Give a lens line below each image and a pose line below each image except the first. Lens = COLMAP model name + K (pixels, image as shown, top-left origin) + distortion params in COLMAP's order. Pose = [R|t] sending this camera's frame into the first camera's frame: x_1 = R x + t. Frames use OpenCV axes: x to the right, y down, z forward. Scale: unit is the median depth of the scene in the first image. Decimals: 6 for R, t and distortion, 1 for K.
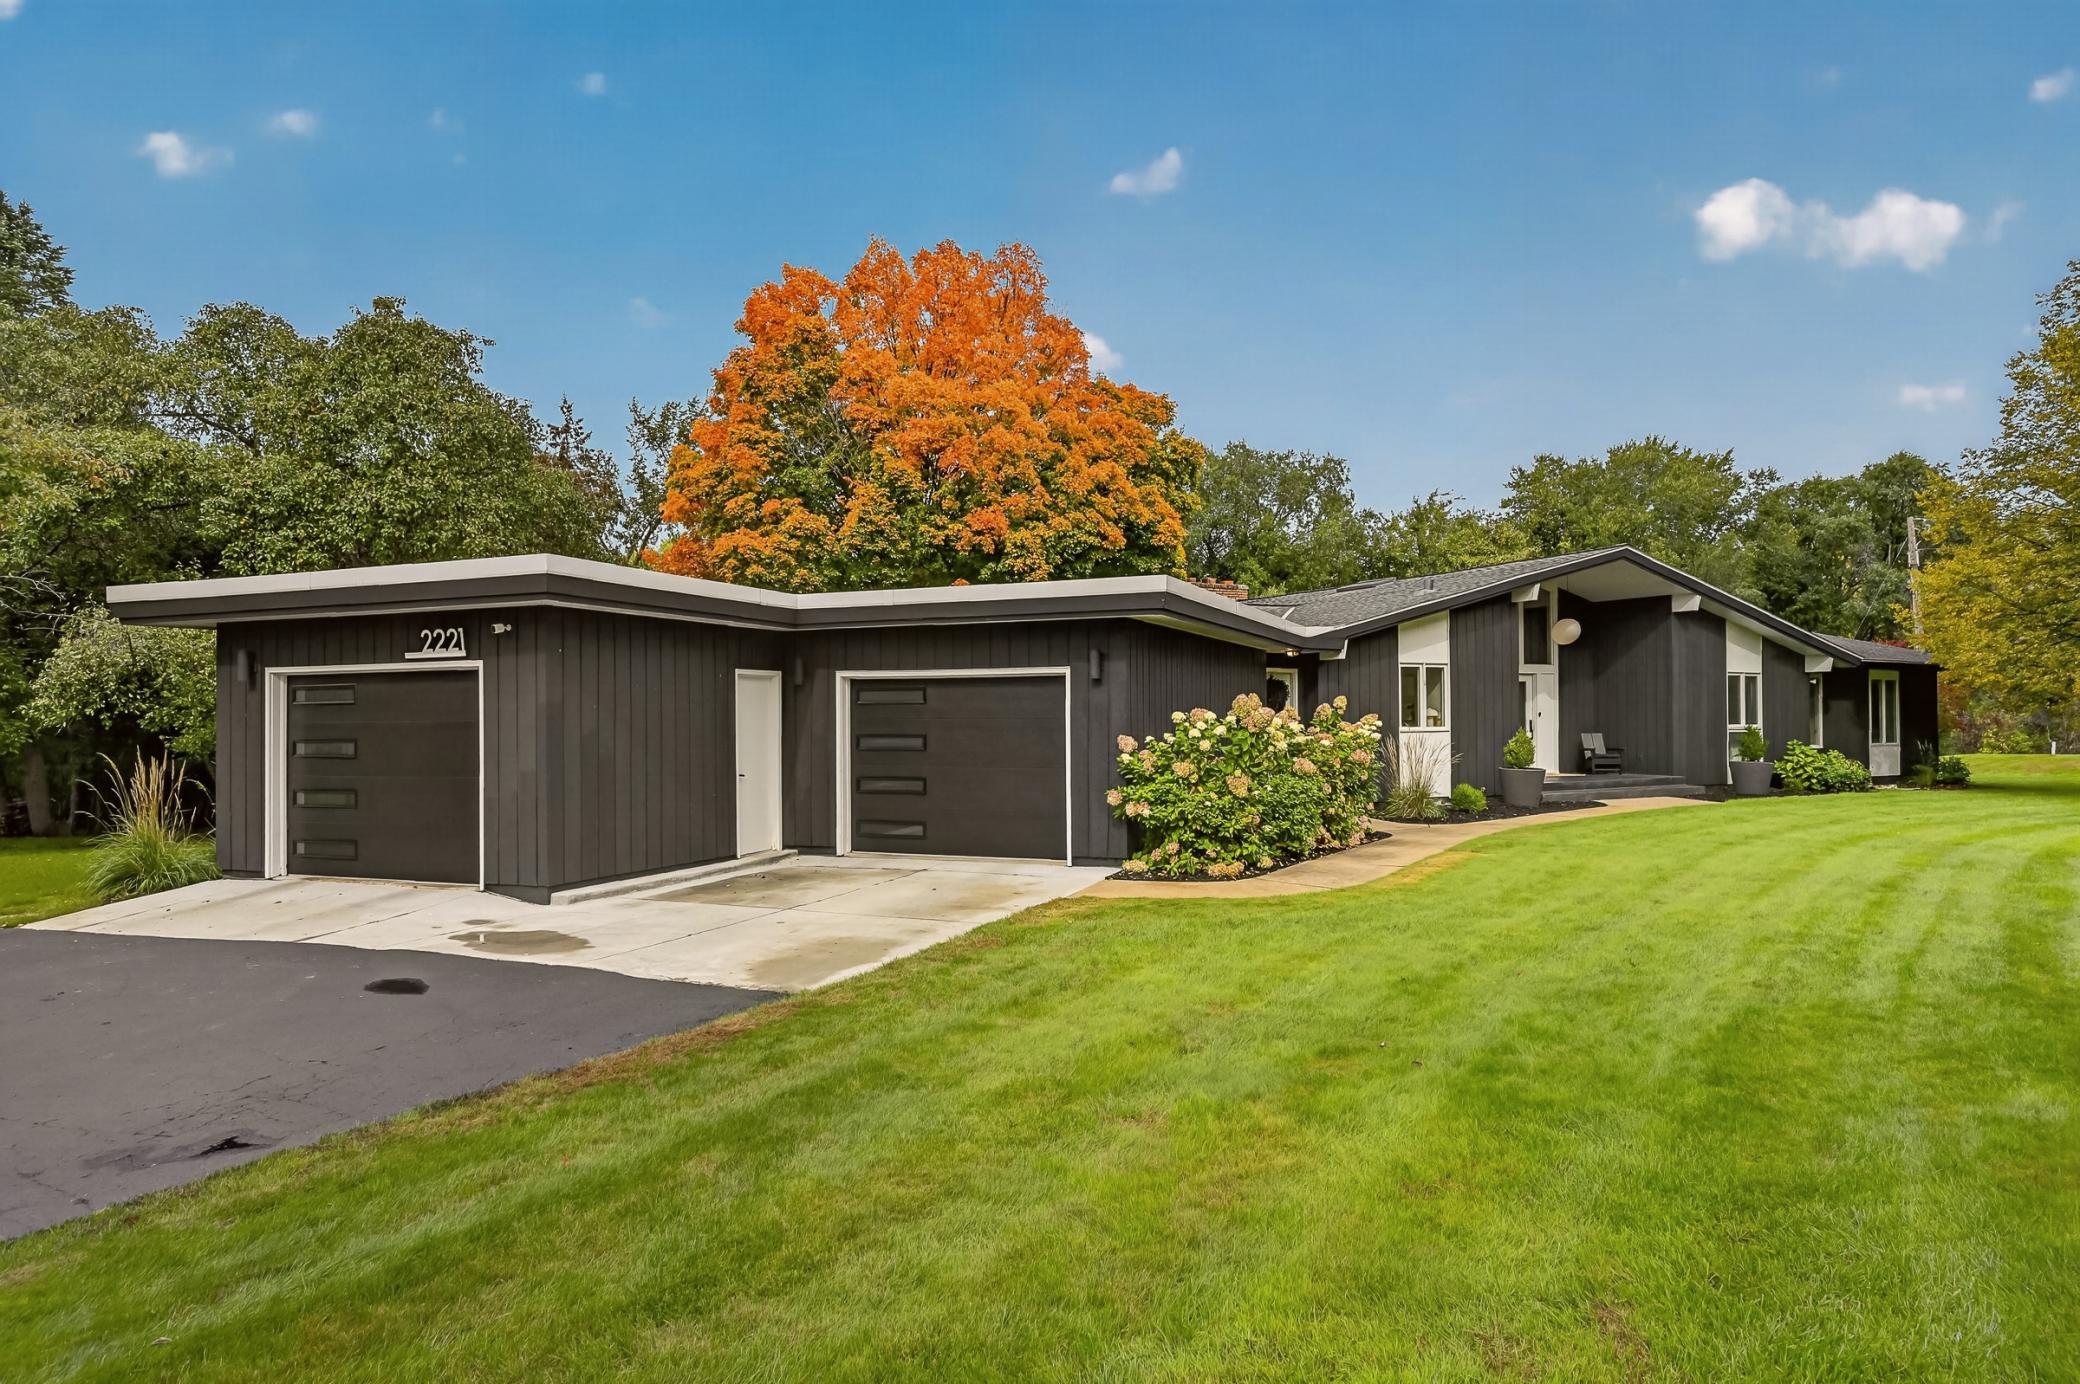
lens RADIAL K [[1213.0, 0, 1045.0], [0, 1213.0, 721.0], [0, 0, 1]] dist [-0.004324, 0.000245]
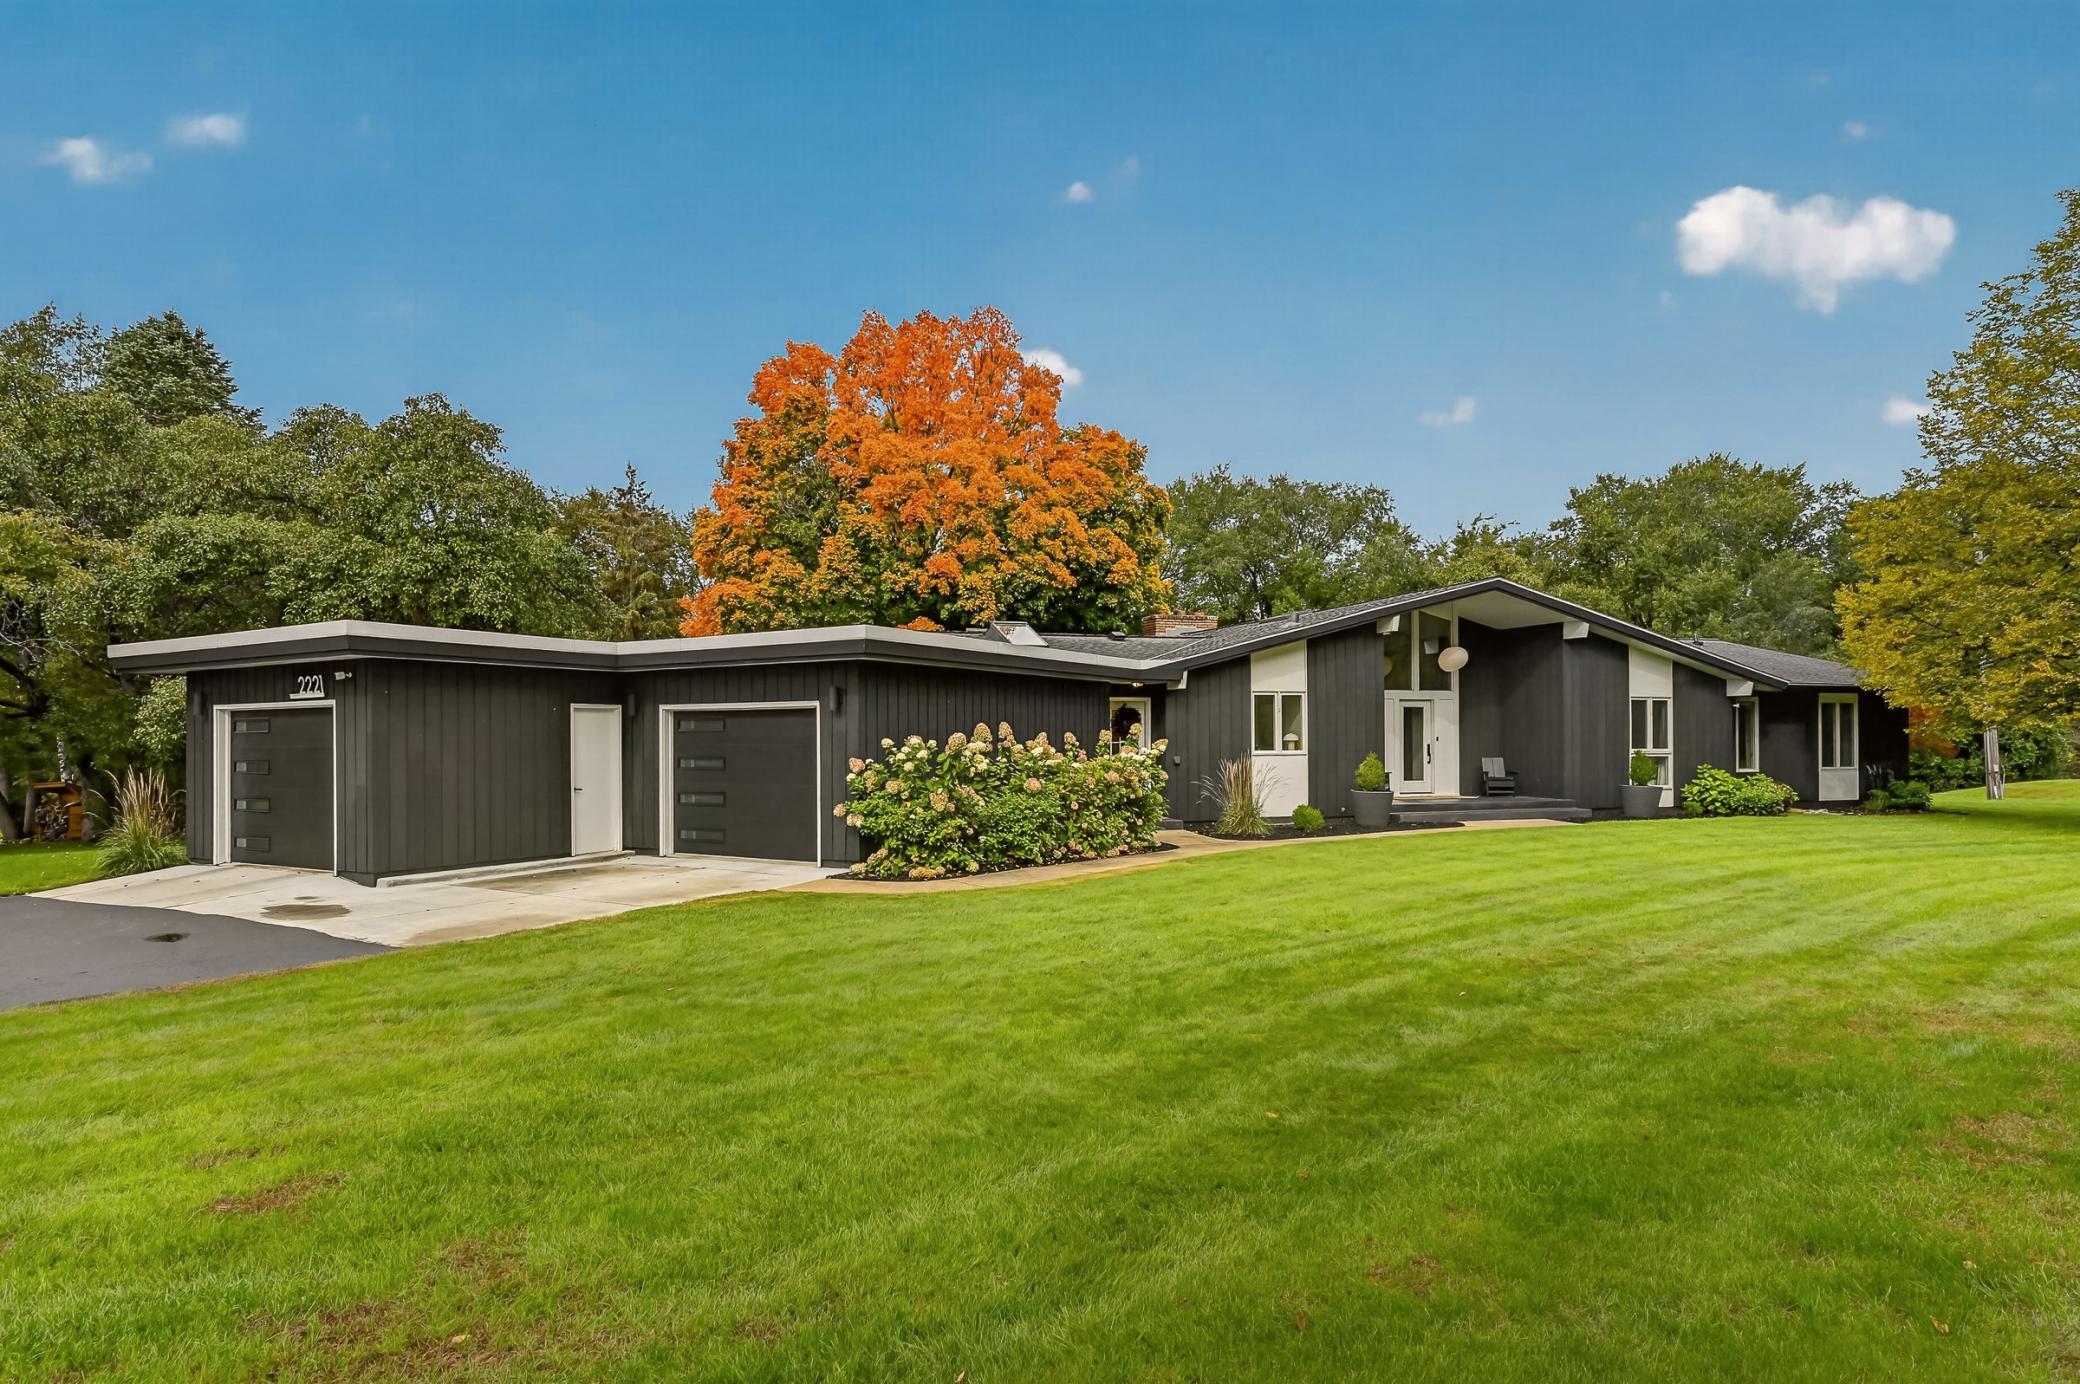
lens RADIAL K [[1149.5, 0, 987.7], [0, 1149.5, 753.6], [0, 0, 1]] dist [0.023422, -0.039240]
pose [[0.985692, 0.002327, -0.168542, 0.220398], [-0.000577, 0.999945, 0.010430, -0.002680], [0.168557, -0.010183, 0.985639, -0.052783]]
